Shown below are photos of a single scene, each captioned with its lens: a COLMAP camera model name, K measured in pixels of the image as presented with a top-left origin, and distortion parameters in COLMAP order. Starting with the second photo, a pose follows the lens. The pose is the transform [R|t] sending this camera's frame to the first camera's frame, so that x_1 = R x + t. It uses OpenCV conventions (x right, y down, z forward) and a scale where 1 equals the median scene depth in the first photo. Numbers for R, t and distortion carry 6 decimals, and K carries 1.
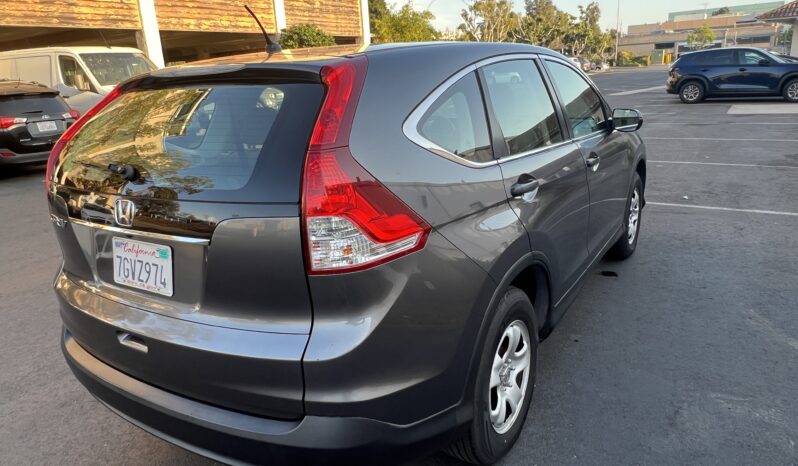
lens RADIAL K [[543.7, 0, 396.3], [0, 543.7, 233.8], [0, 0, 1]] dist [-0.003605, 0.001978]
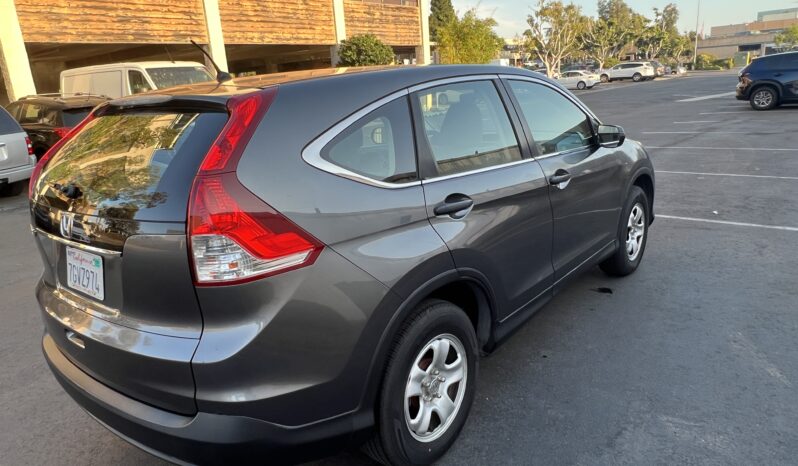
lens RADIAL K [[543.7, 0, 398.5], [0, 543.7, 233.0], [0, 0, 1]] dist [-0.003605, 0.001978]
pose [[0.993128, 0.020187, -0.115282, 0.204214], [-0.021708, 0.999693, -0.011955, -0.016130], [0.115005, 0.014375, 0.993261, -0.037731]]
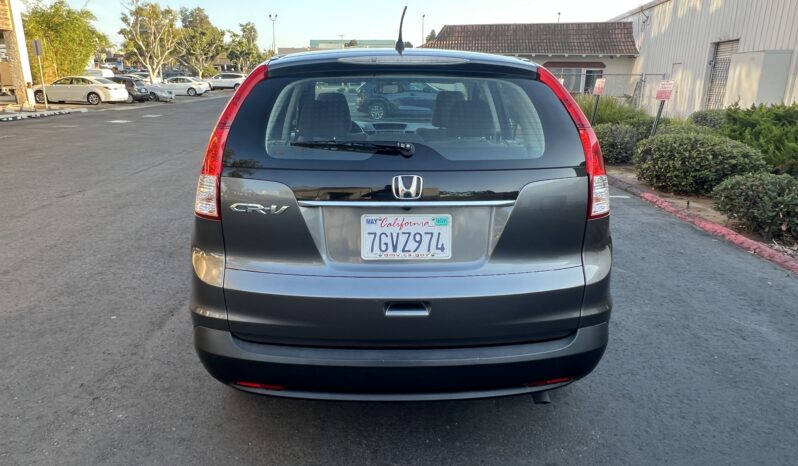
lens RADIAL K [[543.7, 0, 393.2], [0, 543.7, 234.7], [0, 0, 1]] dist [-0.003605, 0.001978]
pose [[0.832362, -0.090595, 0.546778, -0.699642], [0.104444, 0.994514, 0.005785, 0.028804], [-0.544302, 0.052293, 0.837258, 0.068994]]
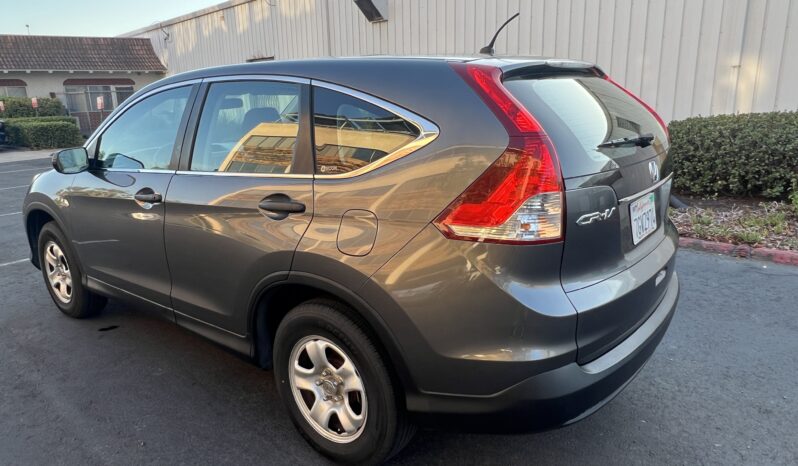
lens RADIAL K [[543.7, 0, 394.9], [0, 543.7, 234.2], [0, 0, 1]] dist [-0.003605, 0.001978]
pose [[0.127251, -0.201119, 0.971266, -1.131533], [0.302643, 0.940403, 0.155078, -0.171858], [-0.944571, 0.274213, 0.180535, 0.853418]]
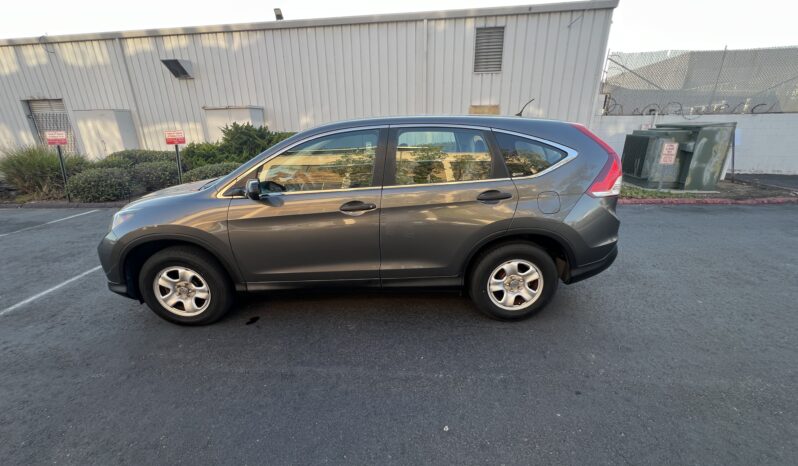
lens RADIAL K [[319.8, 0, 404.2], [0, 319.8, 232.9], [0, 0, 1]] dist [-0.002961, -0.000245]
pose [[-0.528597, -0.207868, 0.823029, -0.978538], [0.282113, 0.871427, 0.401281, -0.484549], [-0.800623, 0.444303, -0.401991, 1.772587]]
